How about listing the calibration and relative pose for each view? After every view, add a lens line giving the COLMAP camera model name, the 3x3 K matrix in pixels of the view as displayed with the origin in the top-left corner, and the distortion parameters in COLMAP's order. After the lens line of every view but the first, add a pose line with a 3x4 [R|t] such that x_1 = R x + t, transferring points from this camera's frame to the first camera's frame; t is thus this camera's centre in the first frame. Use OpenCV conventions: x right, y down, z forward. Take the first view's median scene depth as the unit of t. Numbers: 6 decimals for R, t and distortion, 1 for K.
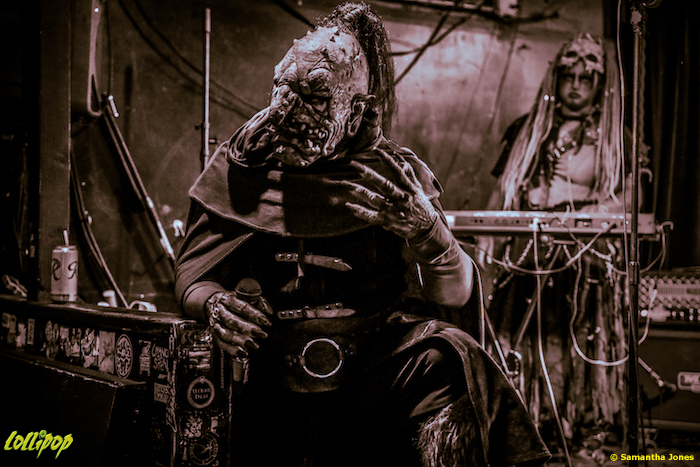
lens RADIAL K [[1217.5, 0, 350.9], [0, 1217.5, 229.7], [0, 0, 1]] dist [0.252825, 0.000000]
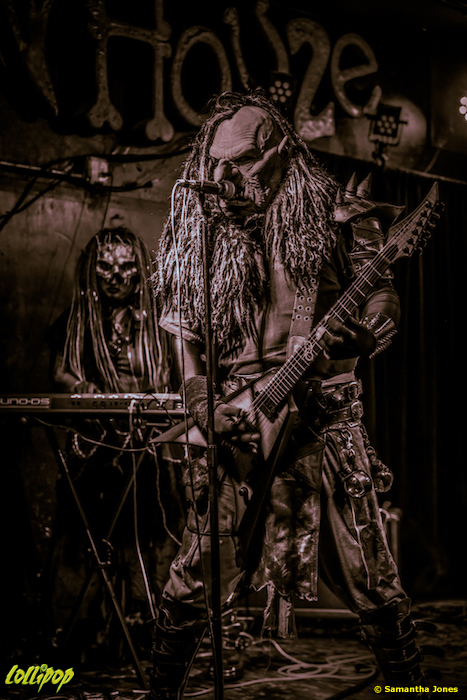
lens RADIAL K [[1439.8, 0, 275.0], [0, 1439.8, 349.8], [0, 0, 1]] dist [0.189008, 0.000000]
pose [[0.967898, 0.000040, 0.251345, -0.025405], [0.010096, 0.999187, -0.039037, -0.003134], [-0.251142, 0.040321, 0.967110, -0.121461]]
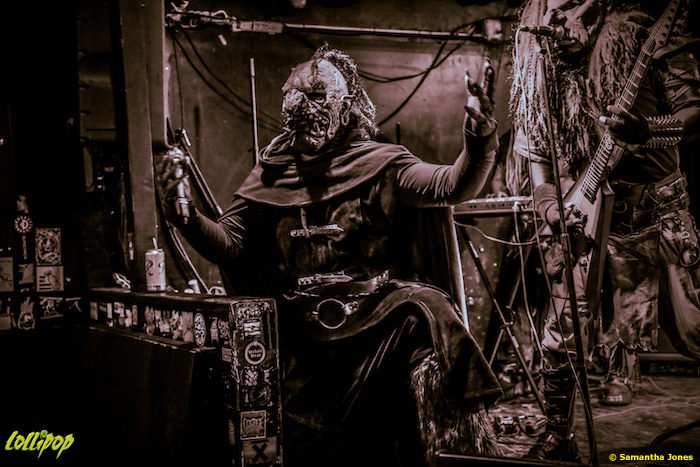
lens RADIAL K [[1023.8, 0, 351.1], [0, 1023.8, 229.6], [0, 0, 1]] dist [0.150187, 0.000000]
pose [[0.995971, -0.069804, -0.056295, 0.034609], [0.070662, 0.997411, 0.013384, -0.006364], [0.055215, -0.017308, 0.998324, -0.075140]]
